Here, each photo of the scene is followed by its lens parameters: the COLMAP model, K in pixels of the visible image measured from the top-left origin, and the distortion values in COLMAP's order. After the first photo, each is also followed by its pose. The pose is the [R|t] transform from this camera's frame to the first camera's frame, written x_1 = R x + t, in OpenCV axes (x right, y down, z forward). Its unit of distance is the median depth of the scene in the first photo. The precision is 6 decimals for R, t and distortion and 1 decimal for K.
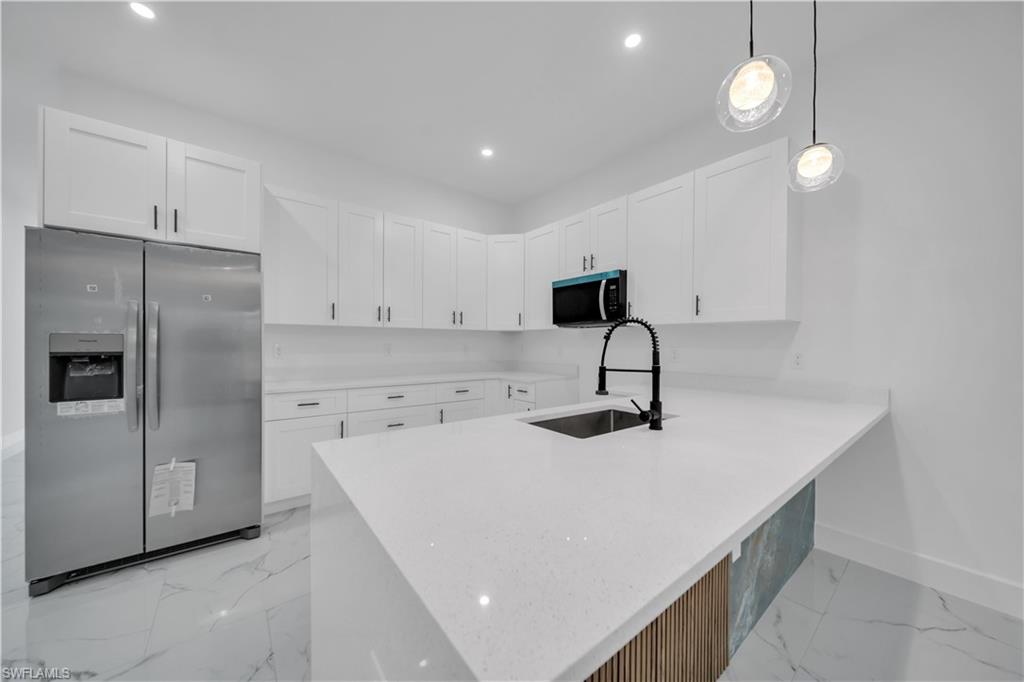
lens RADIAL K [[357.3, 0, 513.5], [0, 357.3, 342.7], [0, 0, 1]] dist [-0.000422, -0.000062]
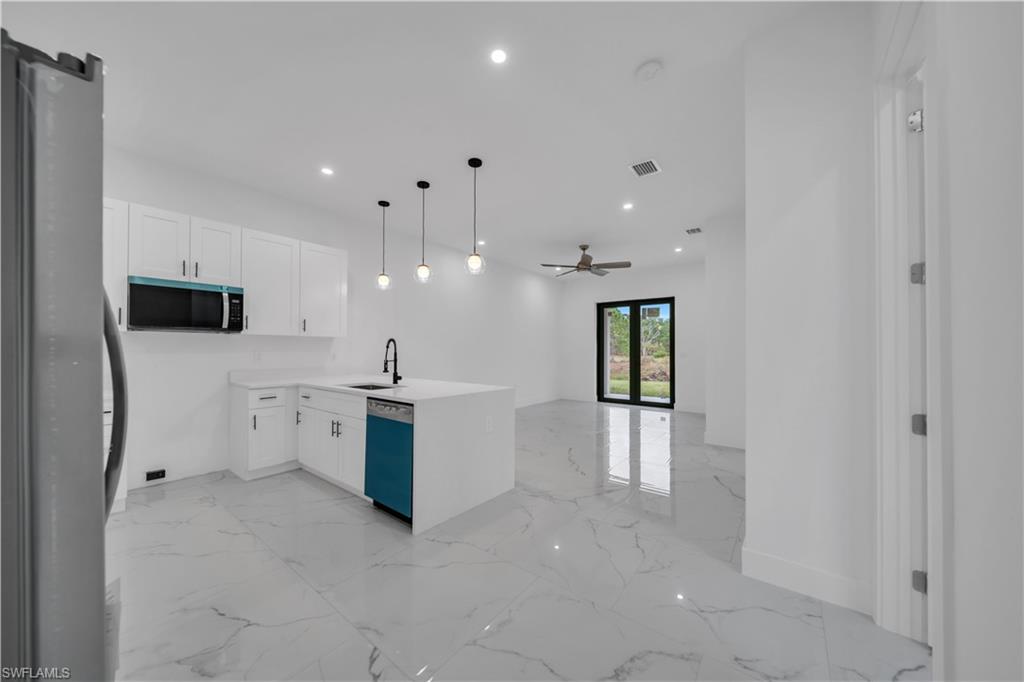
lens RADIAL K [[357.3, 0, 510.5], [0, 357.3, 345.0], [0, 0, 1]] dist [-0.000422, -0.000062]
pose [[-0.227438, 0.003994, 0.973784, -1.415647], [-0.002471, 0.999986, -0.004678, -0.010611], [-0.973789, -0.003470, -0.227425, 0.505114]]
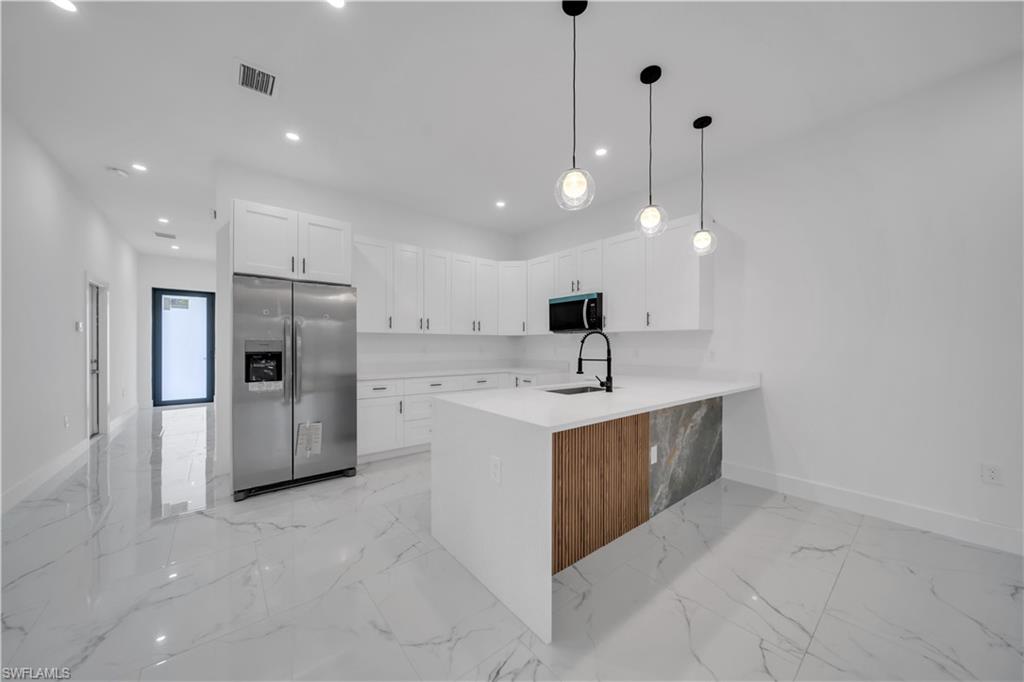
lens RADIAL K [[357.3, 0, 513.8], [0, 357.3, 342.6], [0, 0, 1]] dist [-0.000422, -0.000062]
pose [[0.999816, -0.004242, 0.018692, -0.076999], [0.004370, 0.999967, -0.006834, 0.000699], [-0.018663, 0.006914, 0.999802, -0.519329]]
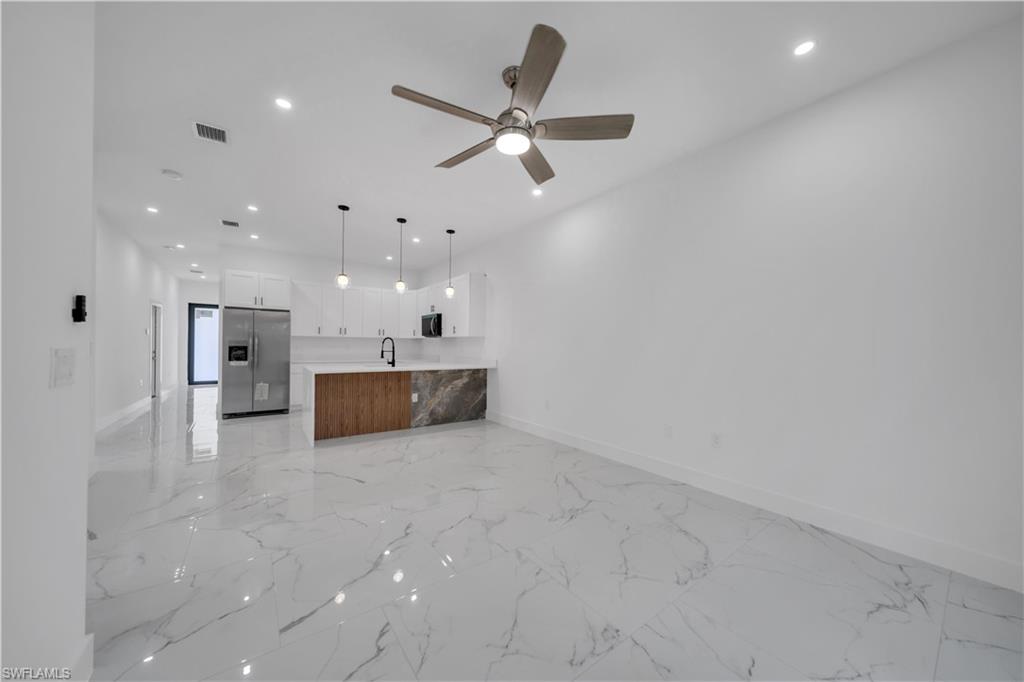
lens RADIAL K [[357.3, 0, 513.7], [0, 357.3, 342.3], [0, 0, 1]] dist [-0.000422, -0.000062]
pose [[0.999228, 0.004752, -0.039000, 1.161619], [-0.005153, 0.999935, -0.010188, 0.009605], [0.038949, 0.010382, 0.999187, -1.740099]]
